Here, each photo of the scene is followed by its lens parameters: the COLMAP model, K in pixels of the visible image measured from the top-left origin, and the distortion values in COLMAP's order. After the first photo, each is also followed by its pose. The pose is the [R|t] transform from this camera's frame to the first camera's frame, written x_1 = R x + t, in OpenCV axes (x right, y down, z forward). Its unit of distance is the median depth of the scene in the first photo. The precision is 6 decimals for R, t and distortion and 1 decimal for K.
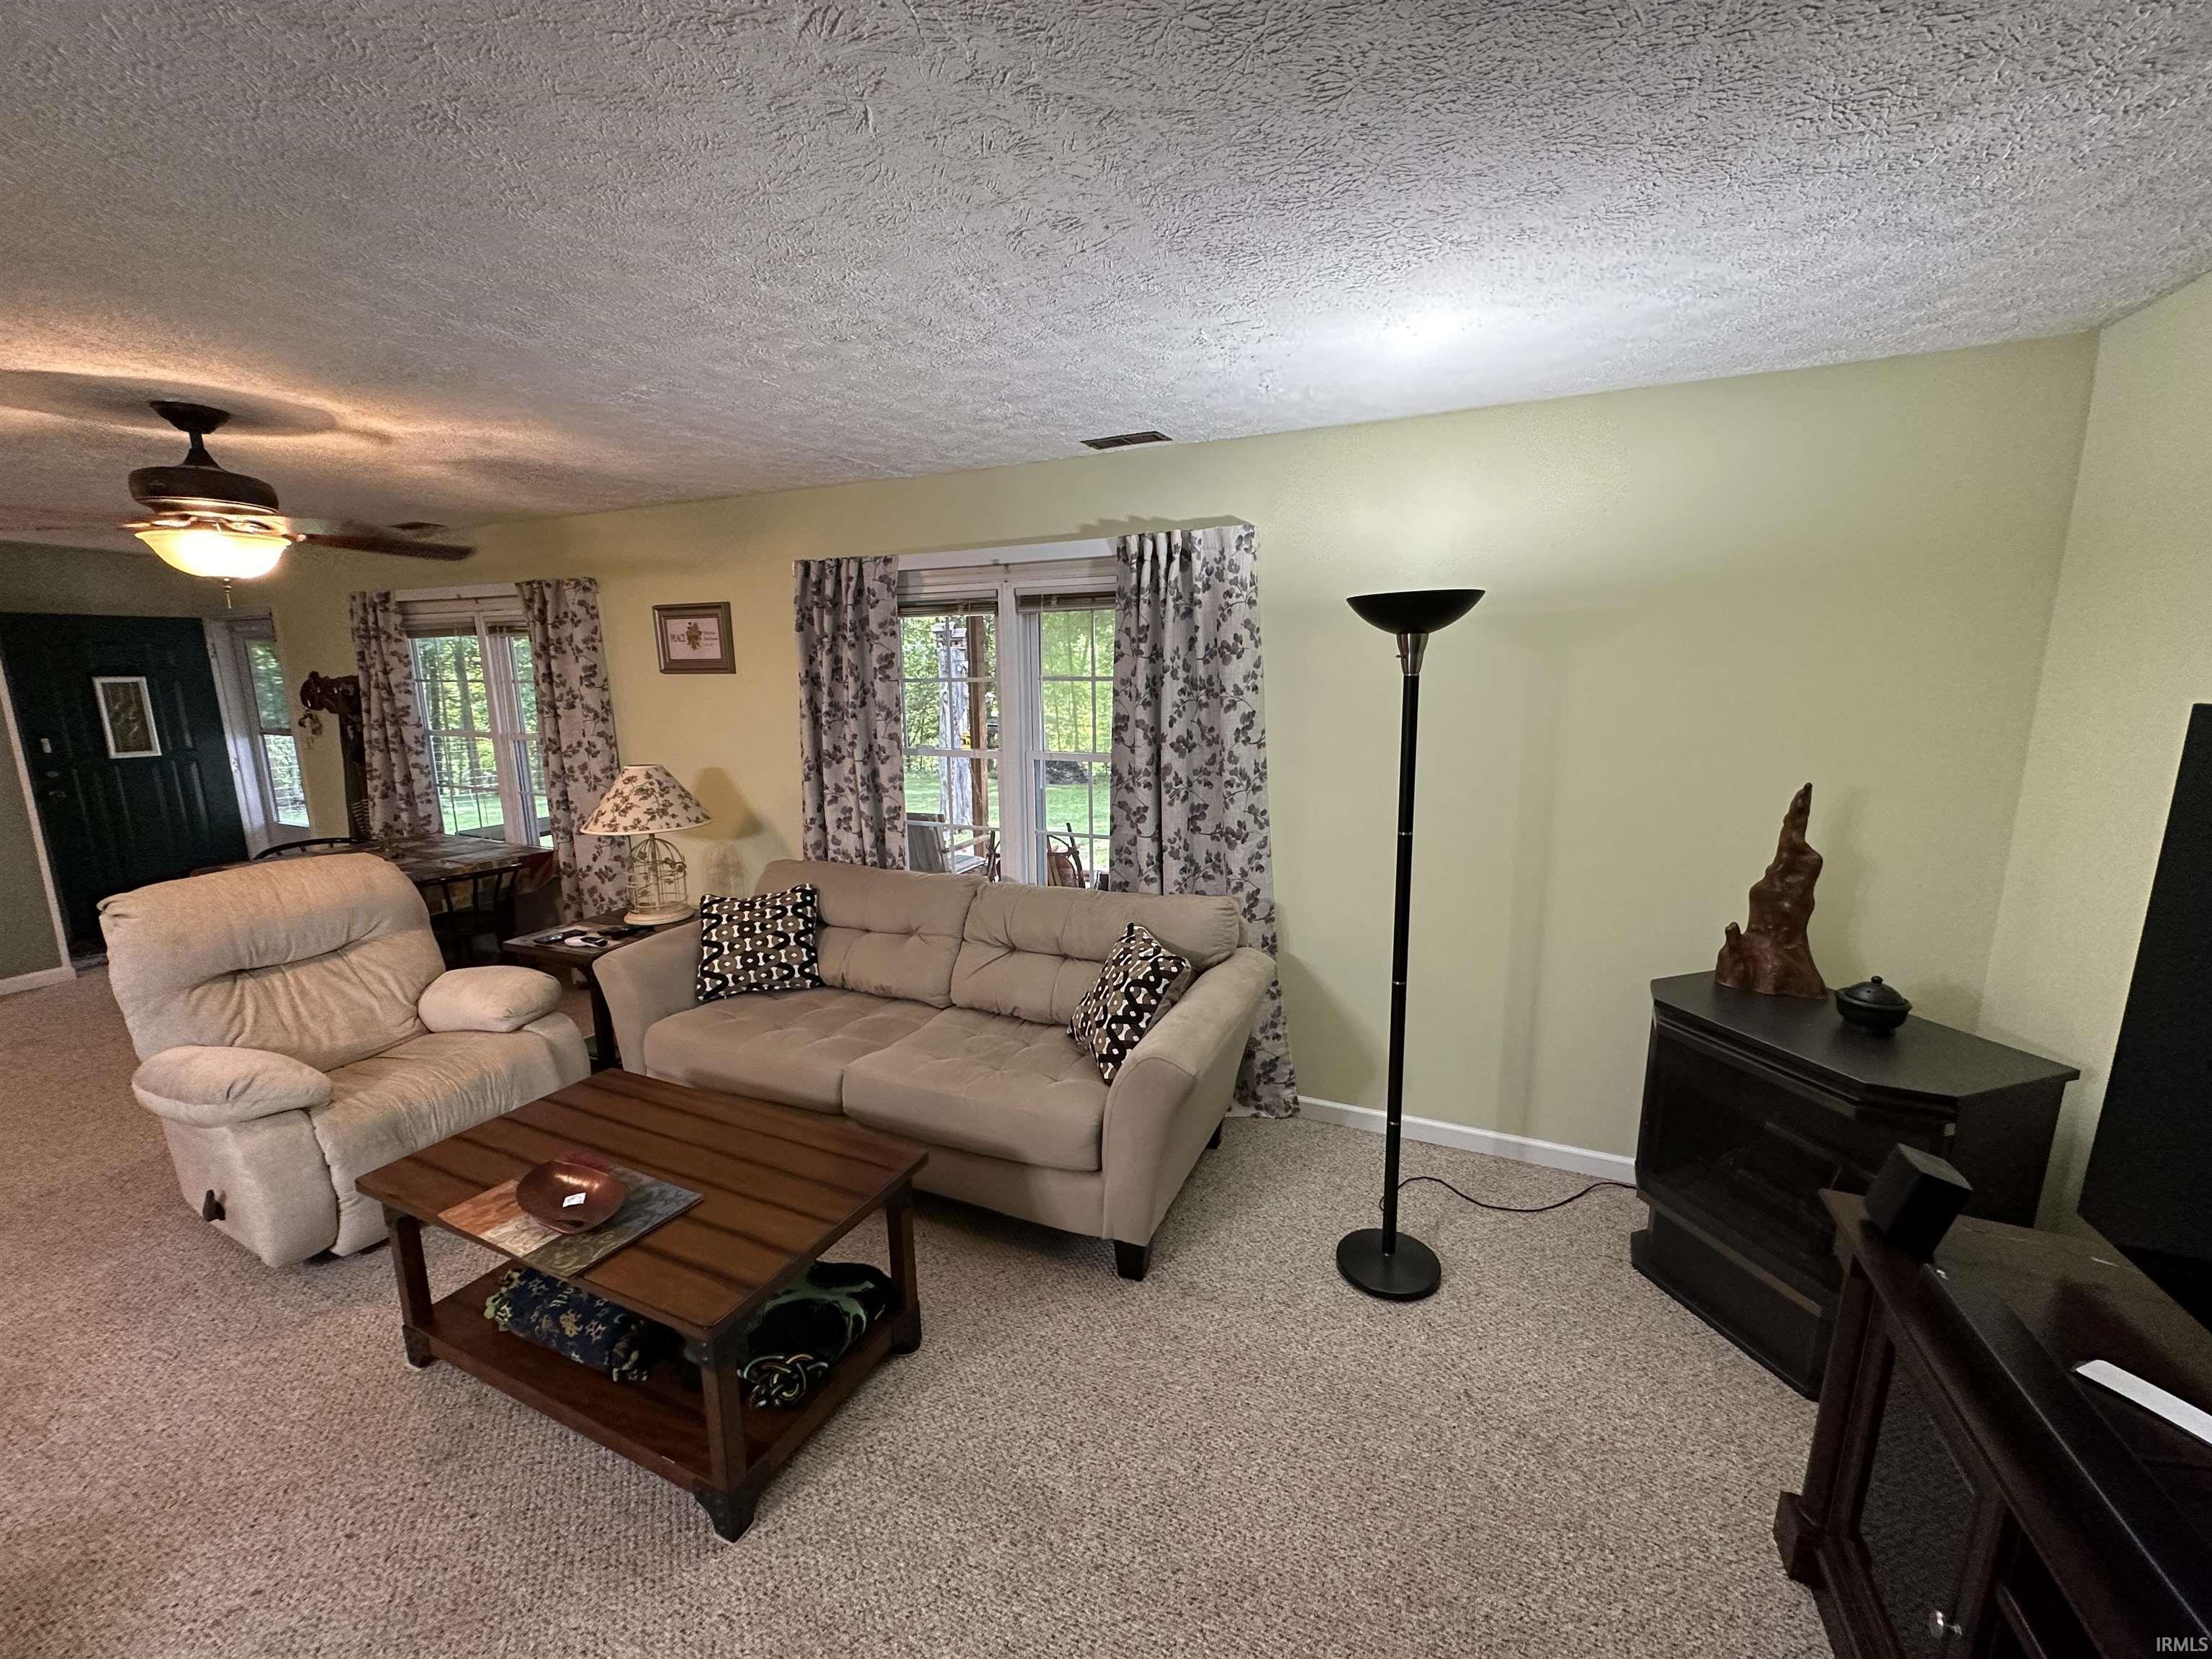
lens RADIAL K [[841.0, 0, 1106.0], [0, 841.0, 829.5], [0, 0, 1]] dist [0.001392, 0.000253]
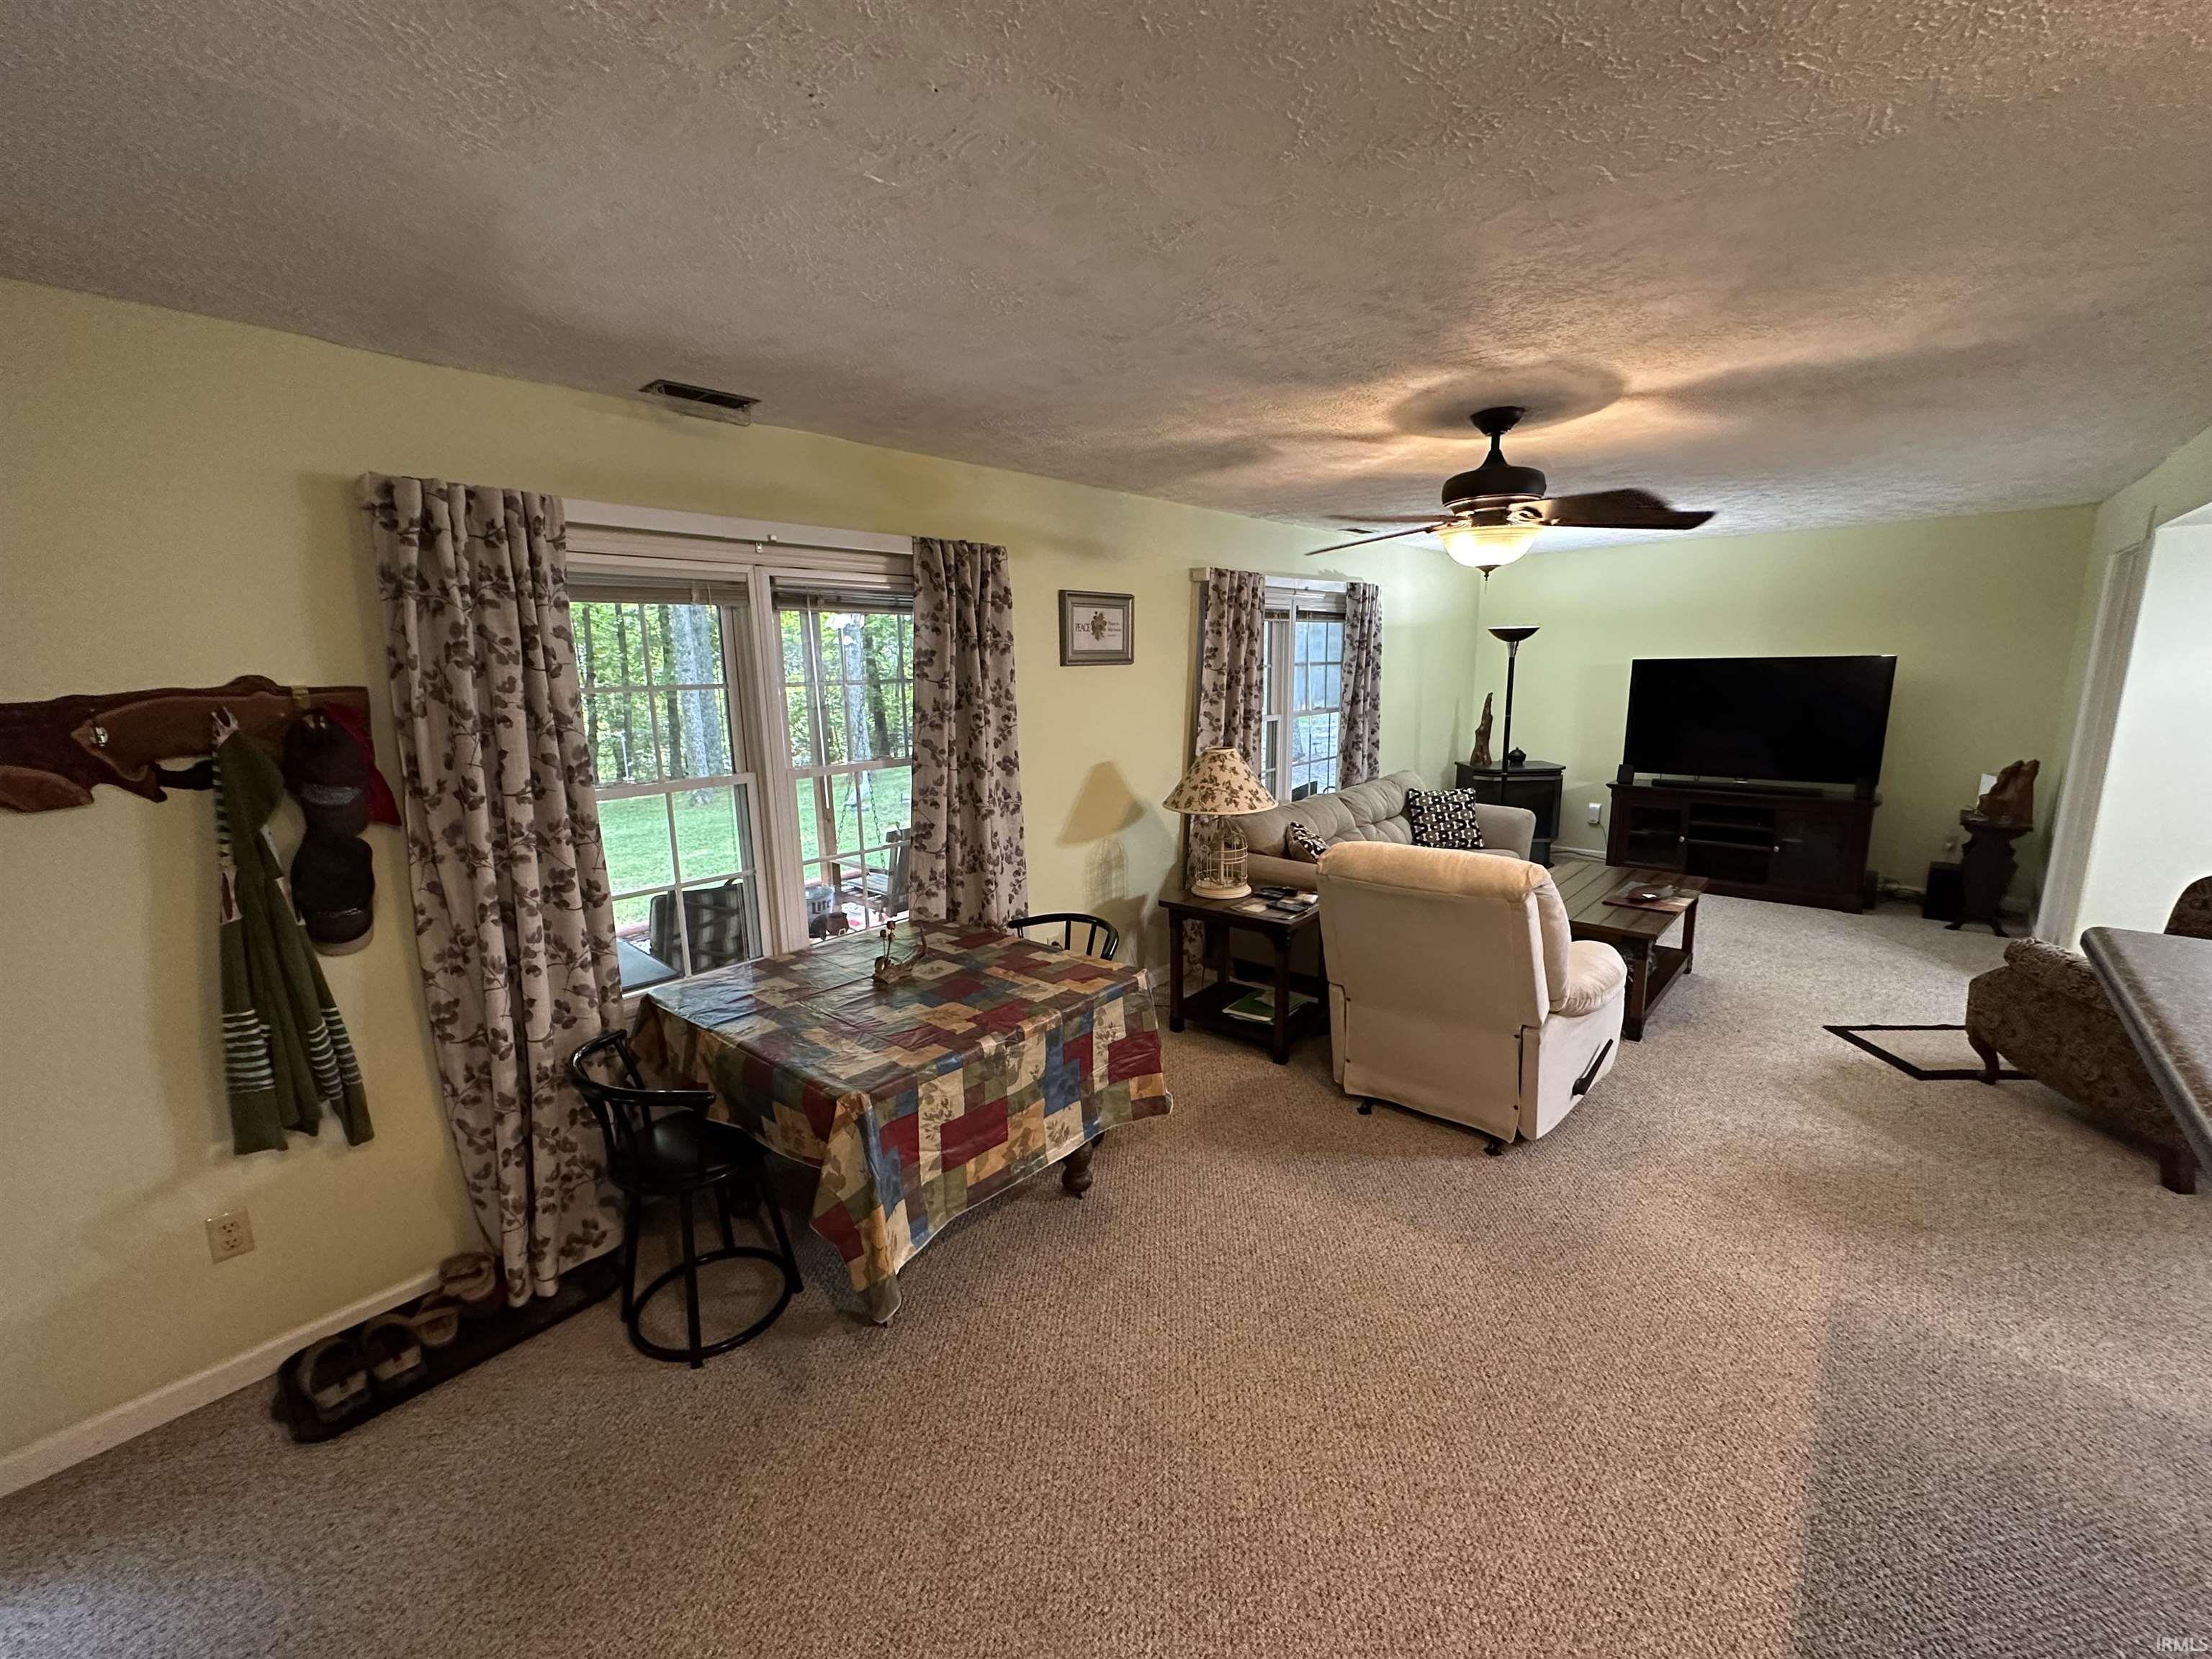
lens RADIAL K [[841.0, 0, 1106.0], [0, 841.0, 829.5], [0, 0, 1]] dist [0.001392, 0.000253]
pose [[0.329227, -0.185898, 0.925771, -1.437214], [0.194938, 0.972689, 0.125995, -0.124589], [-0.923910, 0.138987, 0.356474, 0.688747]]
